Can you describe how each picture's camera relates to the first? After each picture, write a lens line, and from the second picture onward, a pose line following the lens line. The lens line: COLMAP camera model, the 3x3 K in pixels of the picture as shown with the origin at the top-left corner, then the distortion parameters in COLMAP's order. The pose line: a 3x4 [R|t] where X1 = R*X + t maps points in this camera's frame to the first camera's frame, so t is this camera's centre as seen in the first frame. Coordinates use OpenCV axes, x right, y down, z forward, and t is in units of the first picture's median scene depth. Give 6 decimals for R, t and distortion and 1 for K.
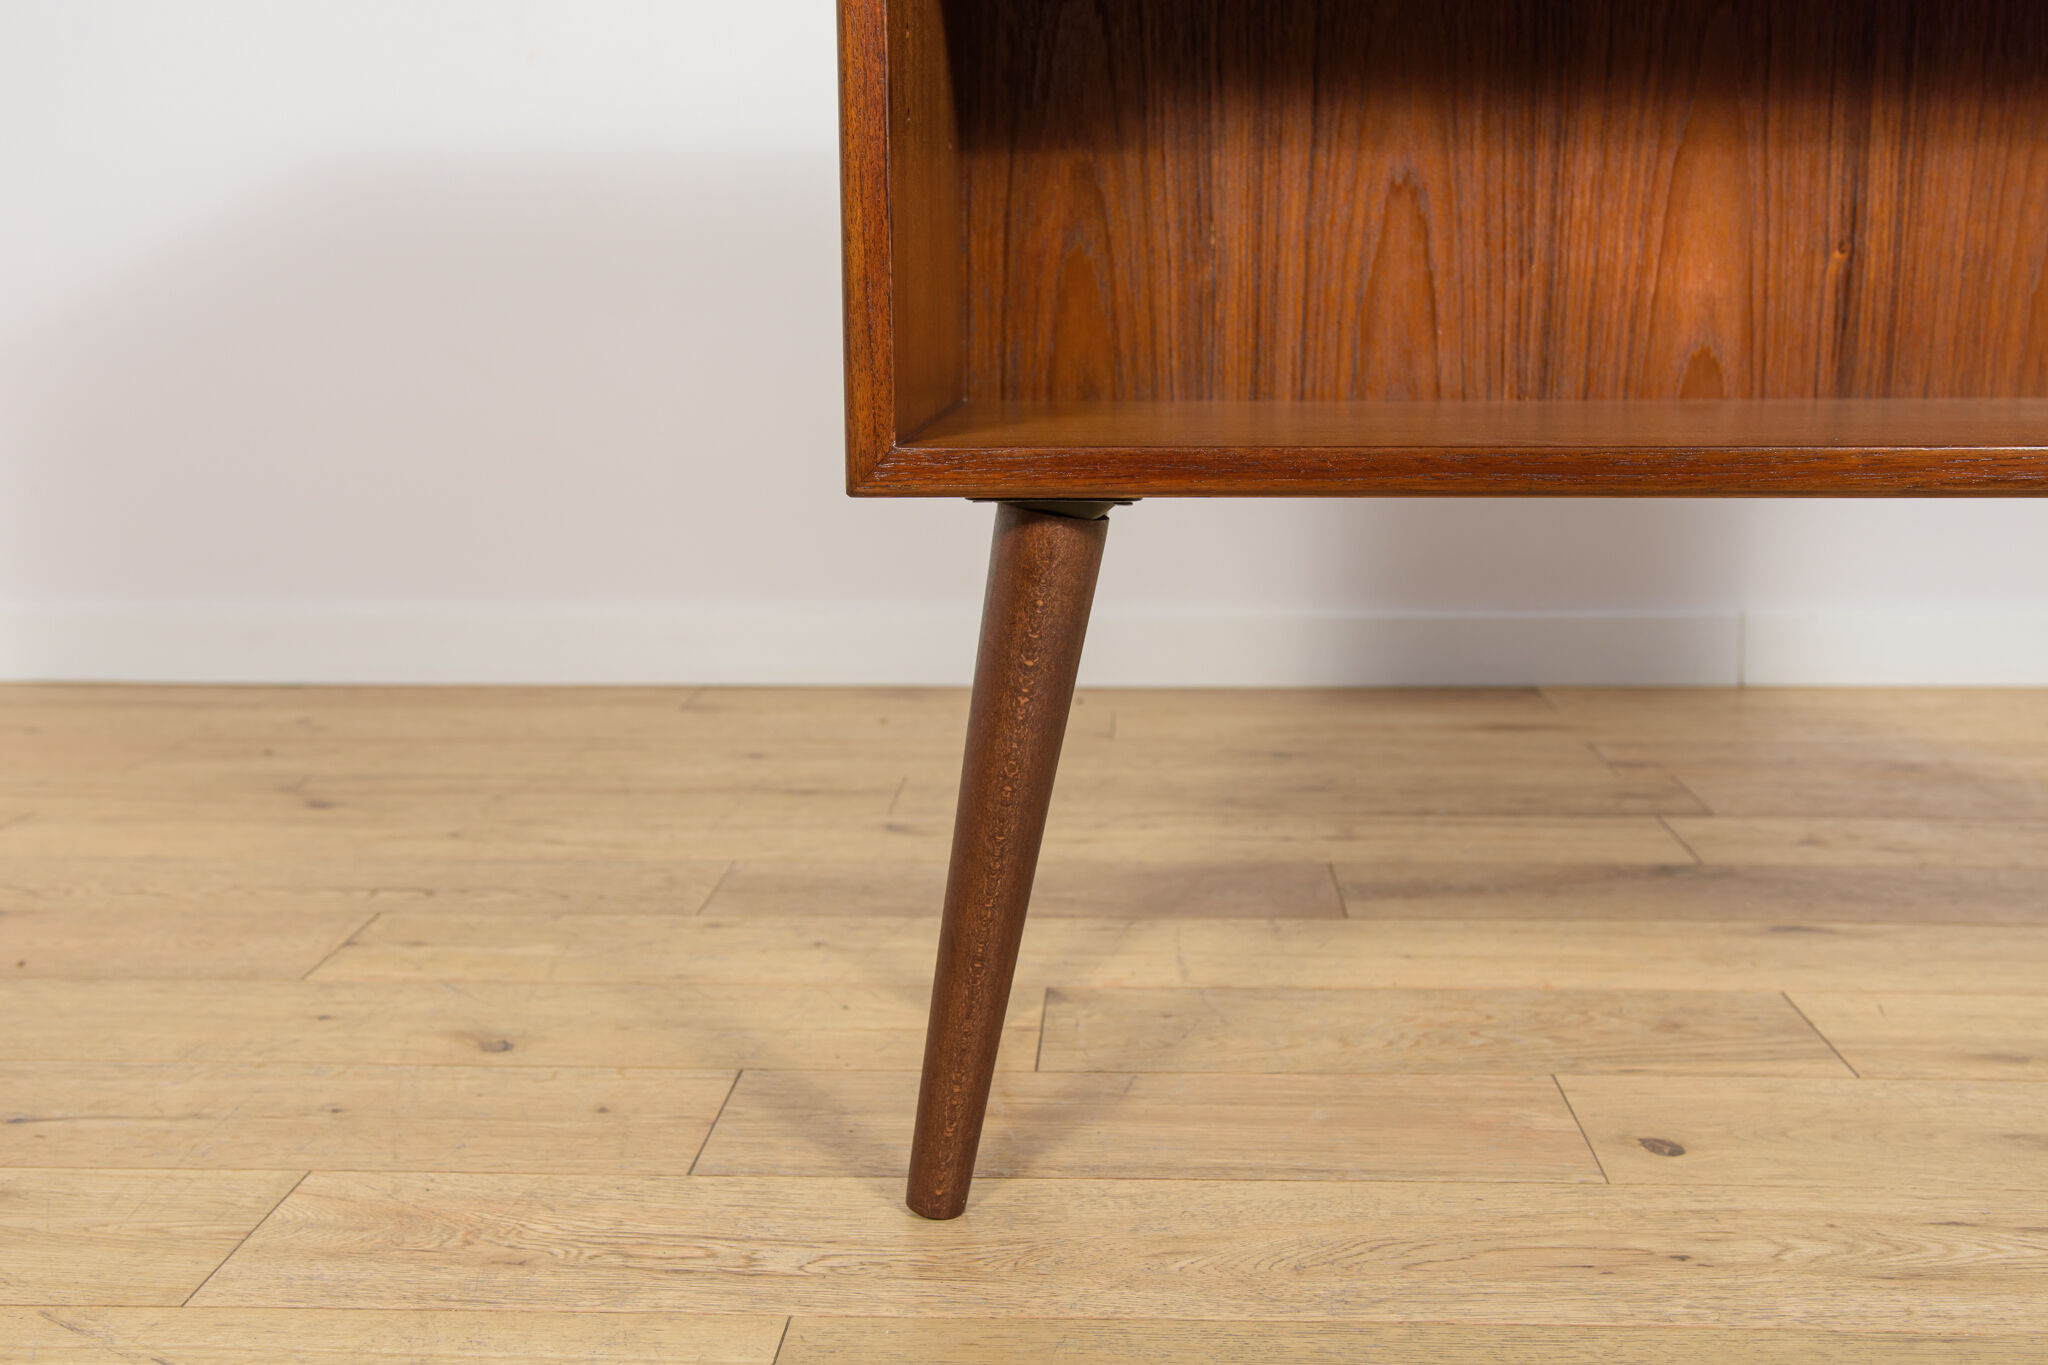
lens RADIAL K [[2128.9, 0, 1054.1], [0, 2128.9, 678.4], [0, 0, 1]] dist [0.004753, 0.000000]
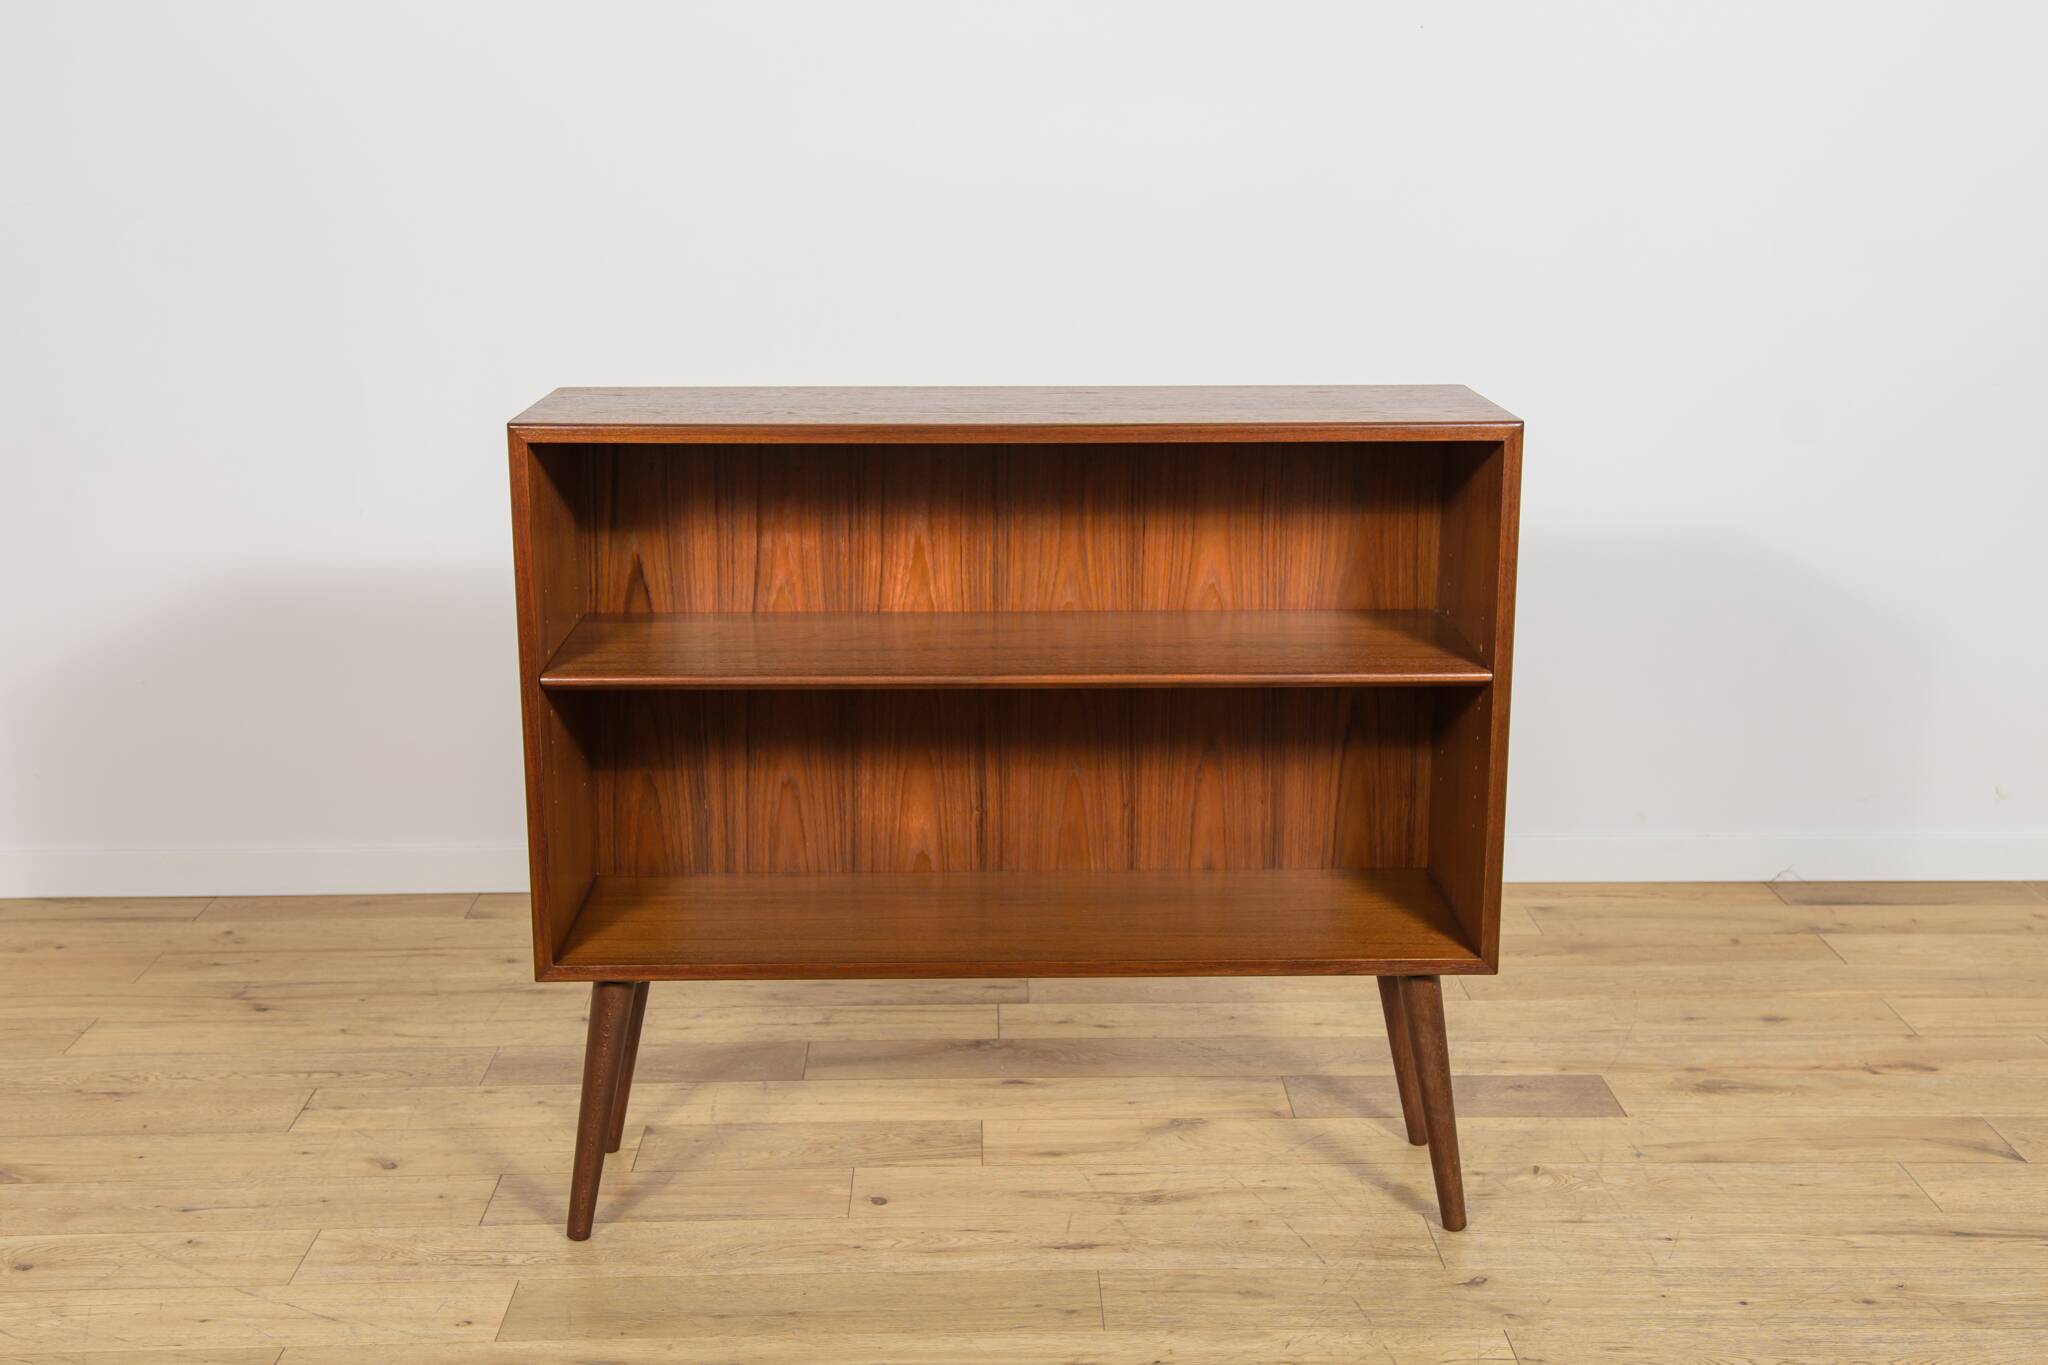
lens RADIAL K [[2343.7, 0, 1034.4], [0, 2343.7, 713.1], [0, 0, 1]] dist [0.051507, 0.000000]
pose [[0.997379, -0.013497, 0.071079, 0.251389], [0.009549, 0.998408, 0.055593, -0.447211], [-0.071717, -0.054769, 0.995920, -1.533989]]
